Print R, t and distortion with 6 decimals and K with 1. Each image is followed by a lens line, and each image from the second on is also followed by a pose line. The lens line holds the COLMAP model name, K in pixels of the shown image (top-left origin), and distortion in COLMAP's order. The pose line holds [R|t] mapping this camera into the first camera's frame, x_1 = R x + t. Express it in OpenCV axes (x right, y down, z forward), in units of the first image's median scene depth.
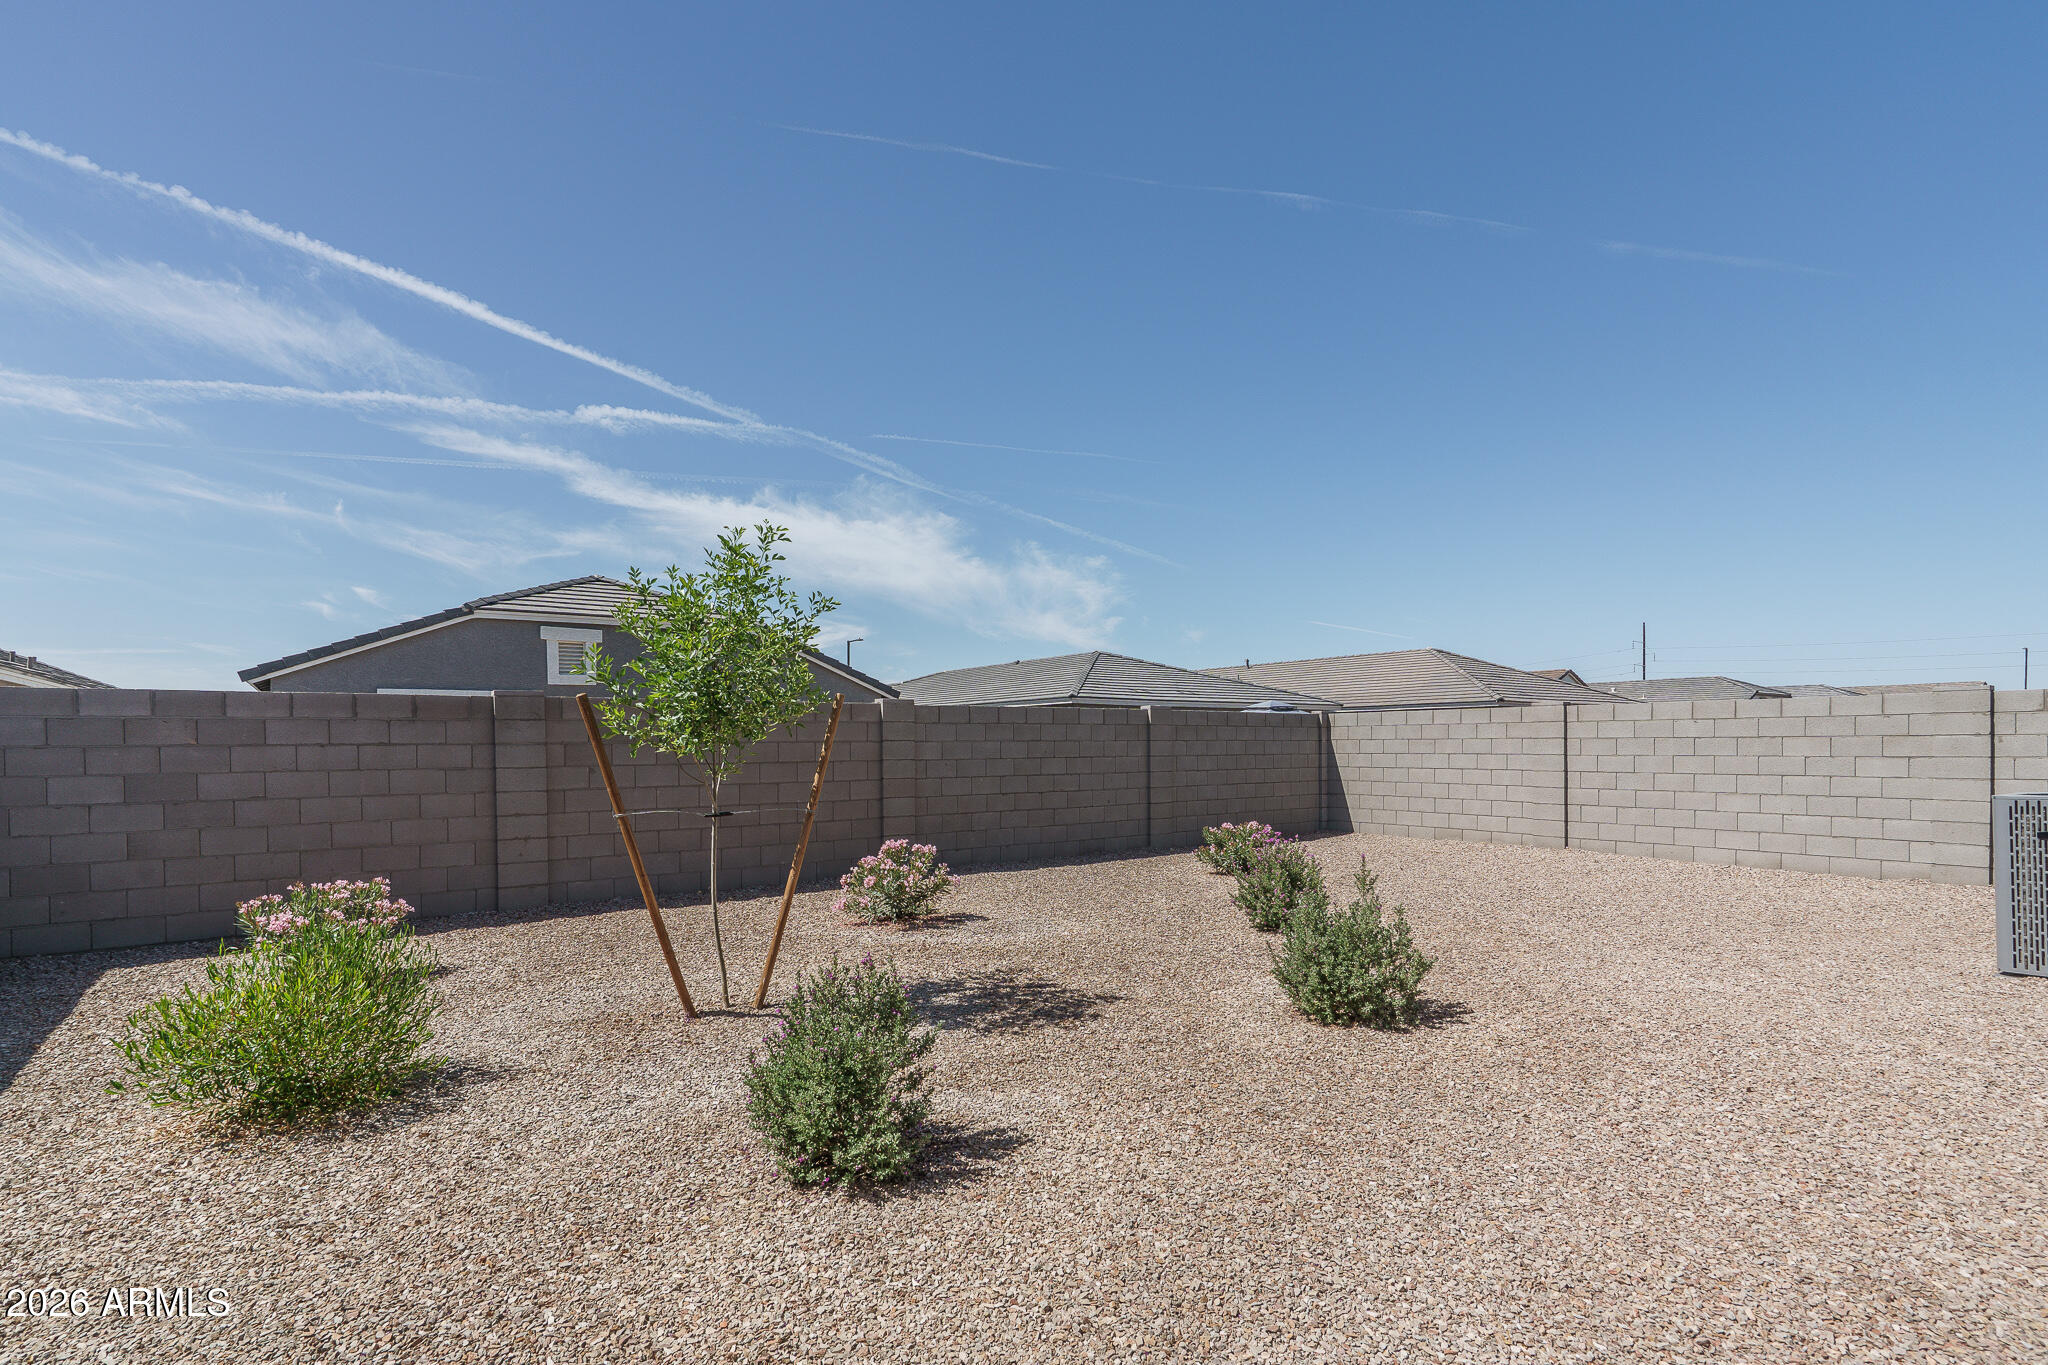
lens RADIAL K [[943.1, 0, 1028.0], [0, 943.1, 684.0], [0, 0, 1]] dist [-0.005327, 0.001502]
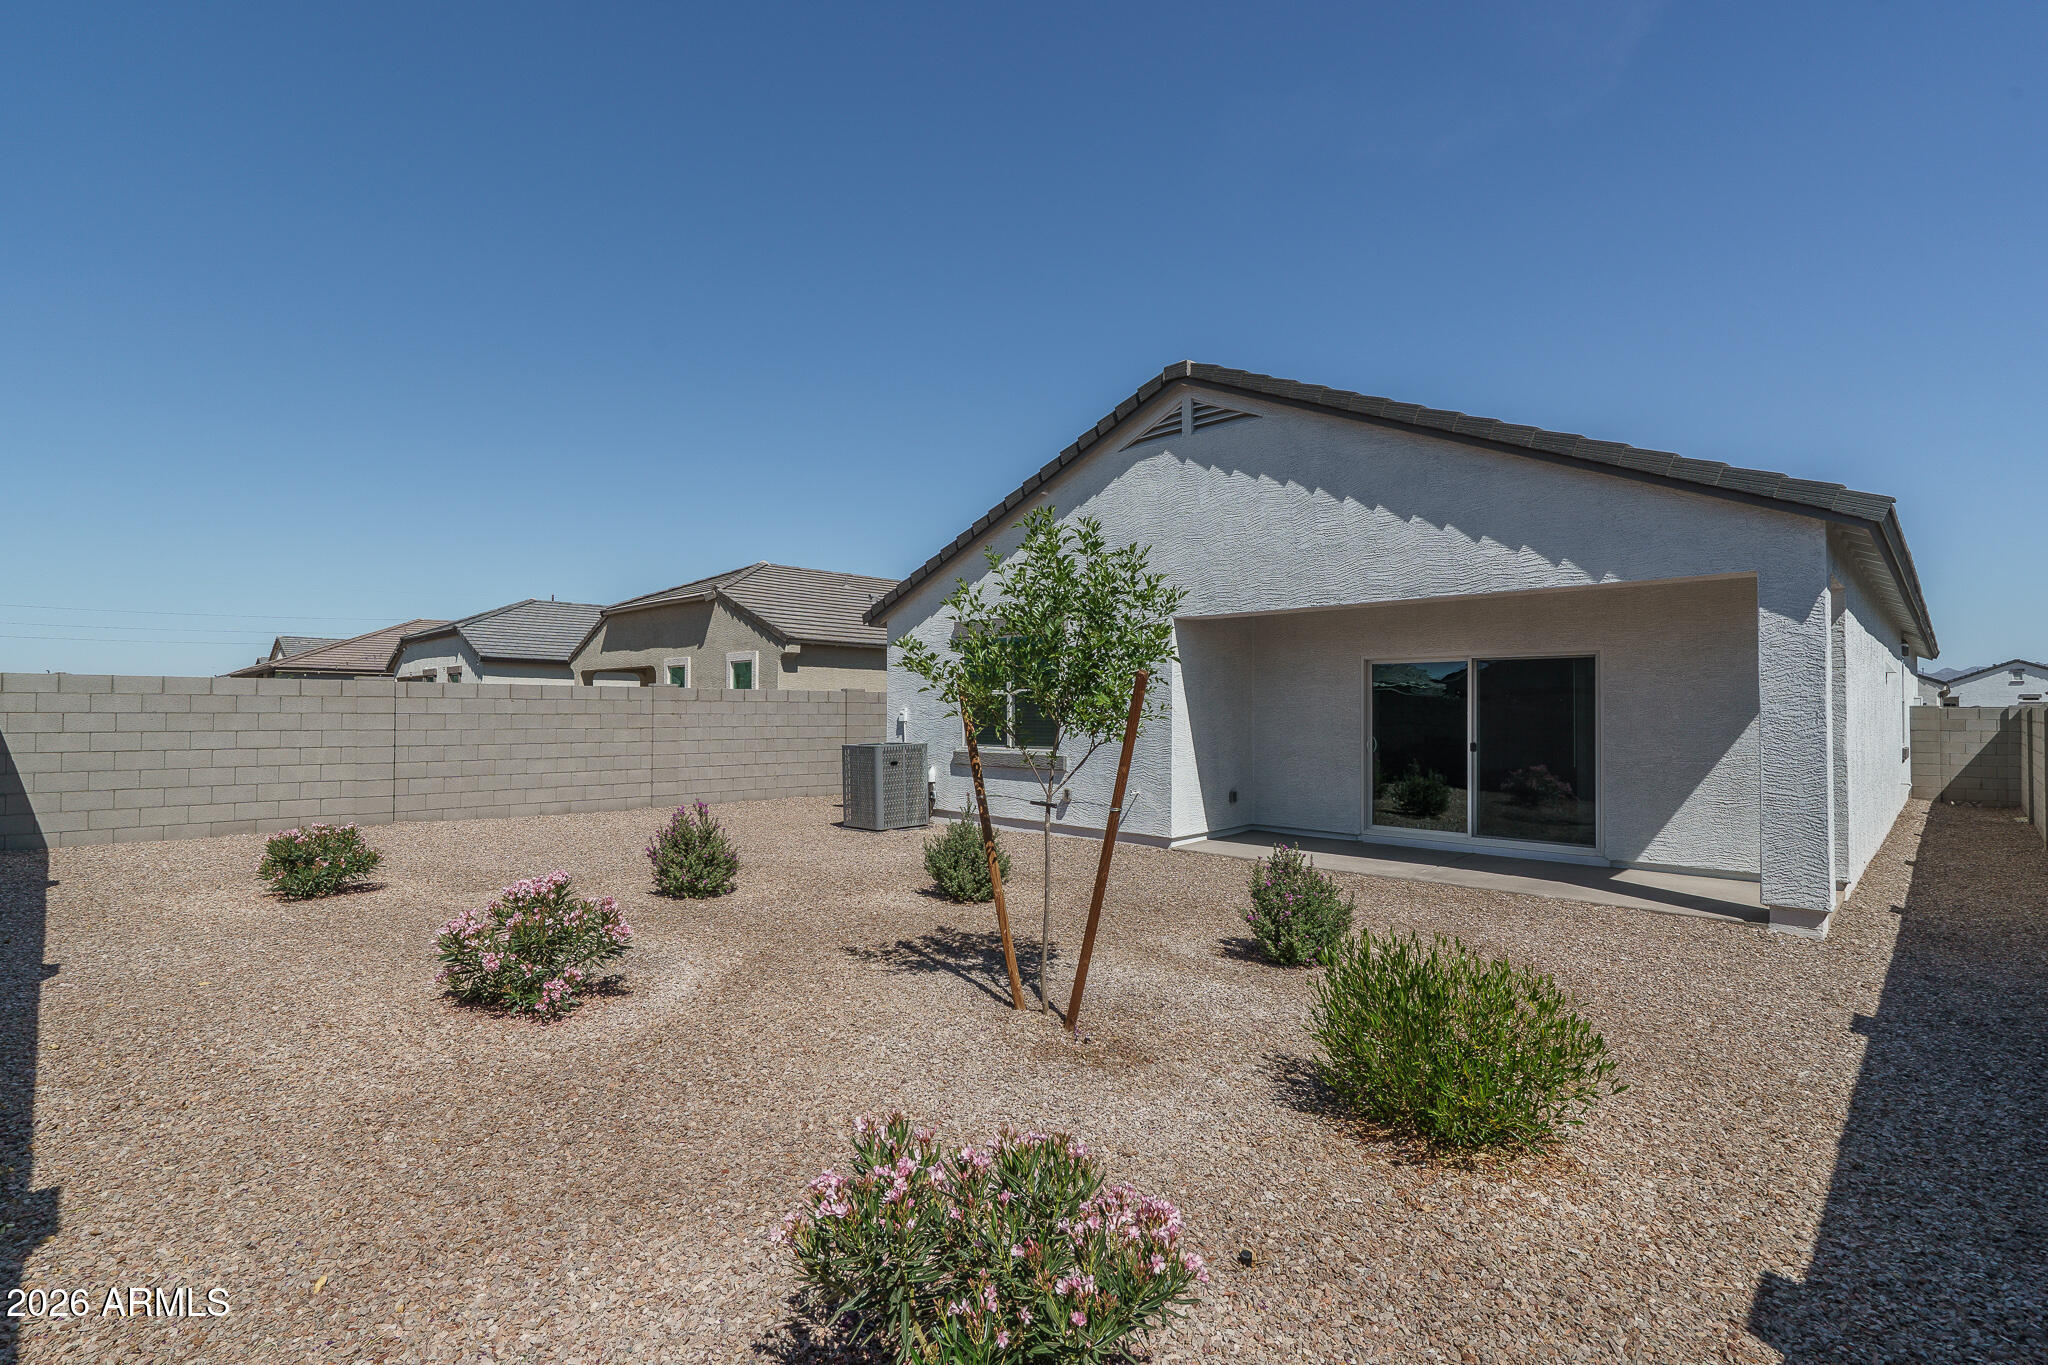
lens RADIAL K [[943.1, 0, 1022.4], [0, 943.1, 694.6], [0, 0, 1]] dist [-0.005327, 0.001502]
pose [[-0.188619, 0.019290, 0.981861, -0.504852], [-0.070197, 0.996985, -0.033073, 0.021575], [-0.979538, -0.075161, -0.186697, 0.489874]]
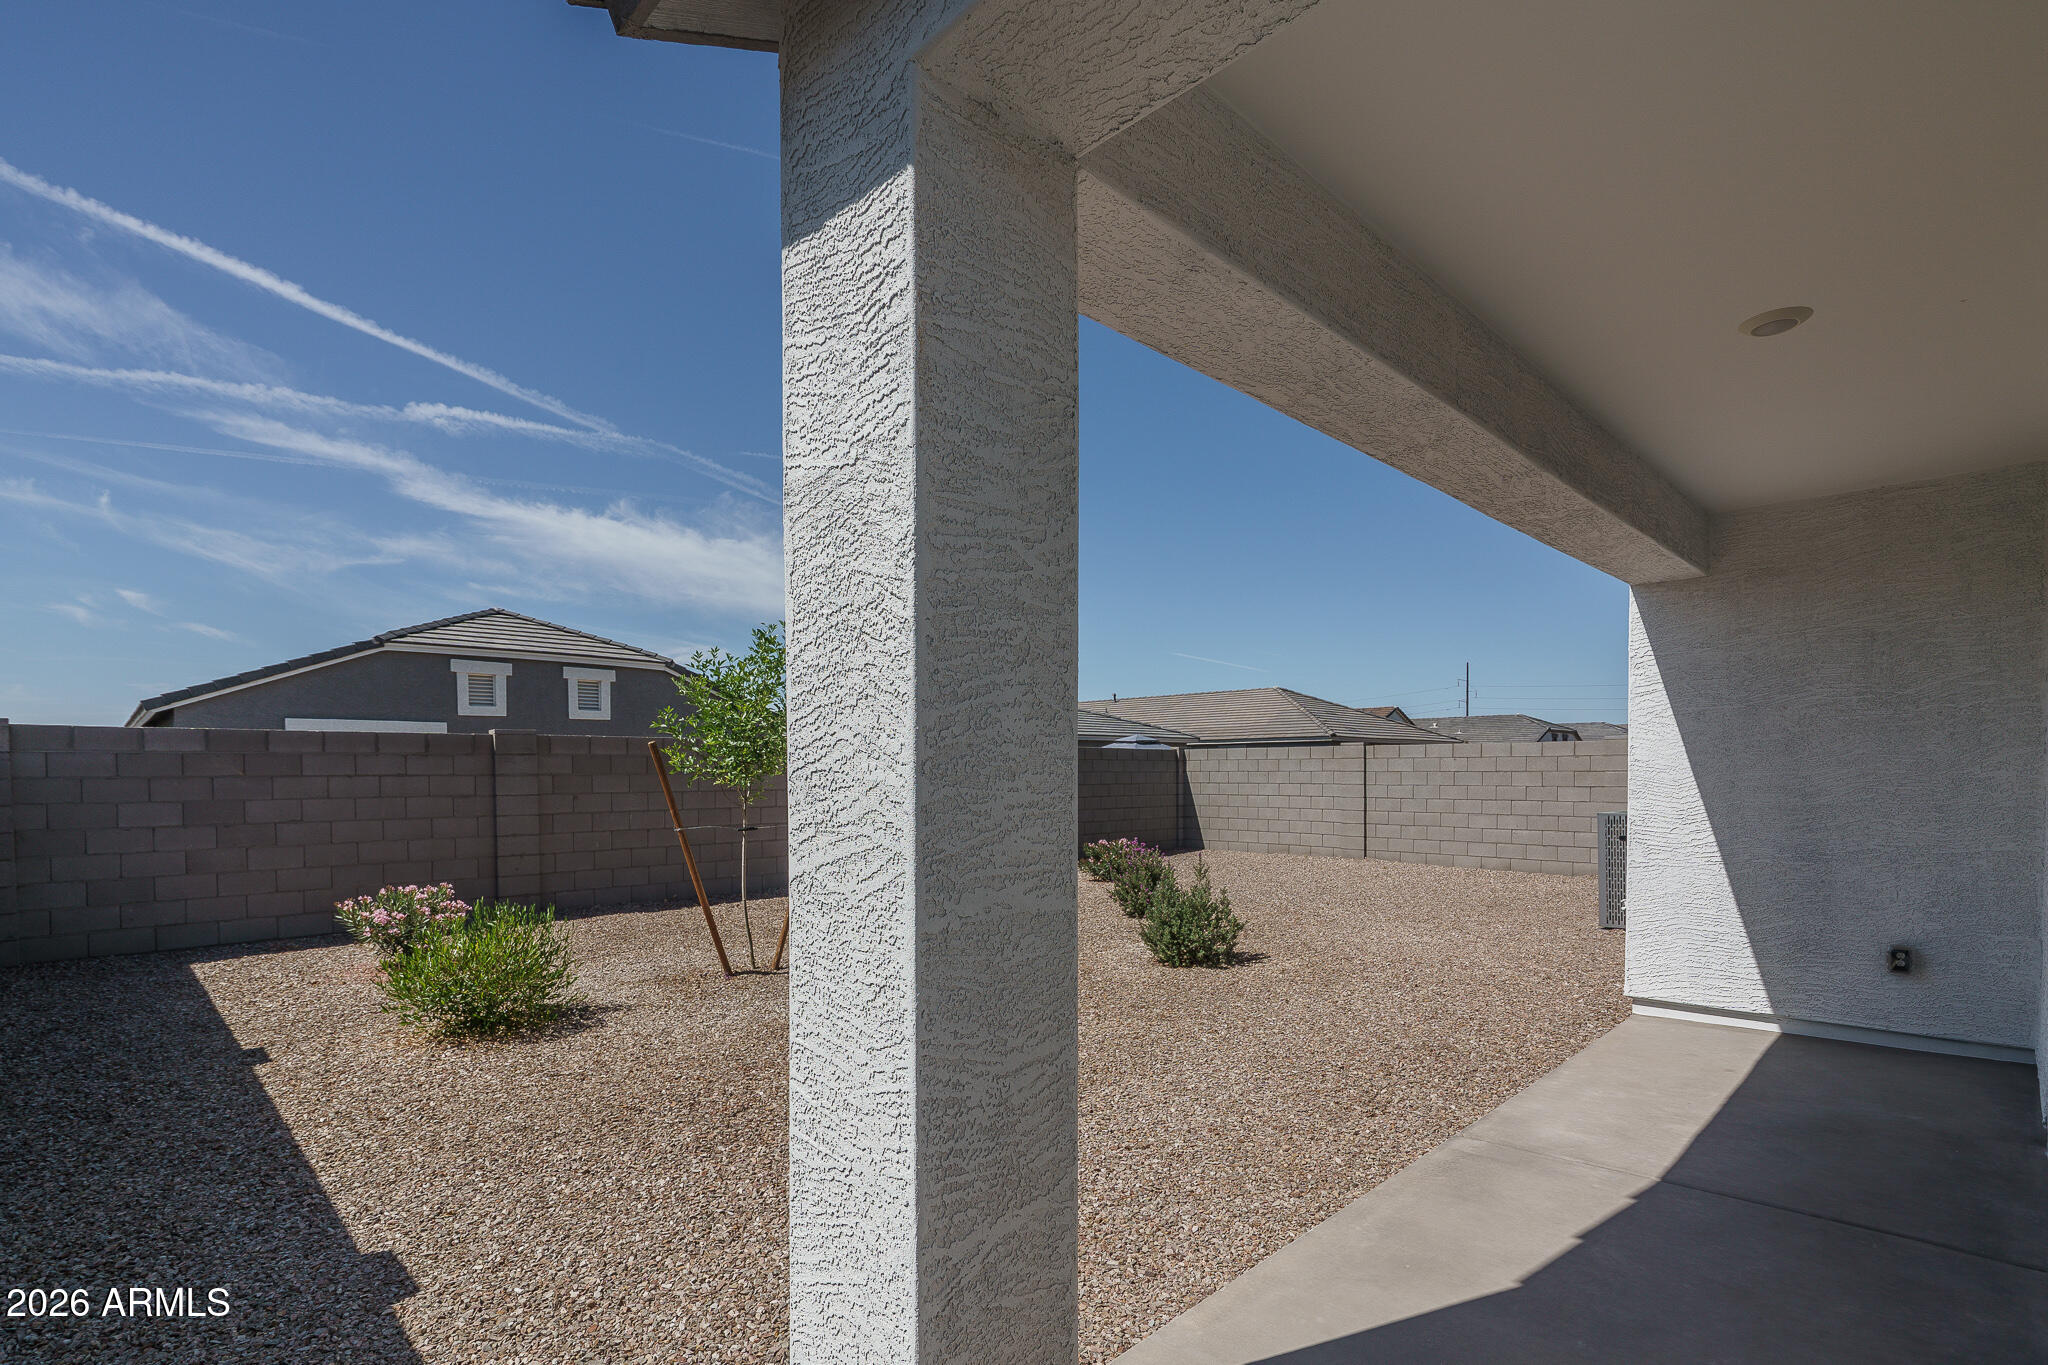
lens RADIAL K [[943.1, 0, 1051.7], [0, 943.1, 720.1], [0, 0, 1]] dist [-0.005327, 0.001502]
pose [[0.986746, 0.011712, 0.161847, -0.046300], [-0.013142, 0.999884, 0.007763, -0.014185], [-0.161737, -0.009787, 0.986785, -0.166024]]
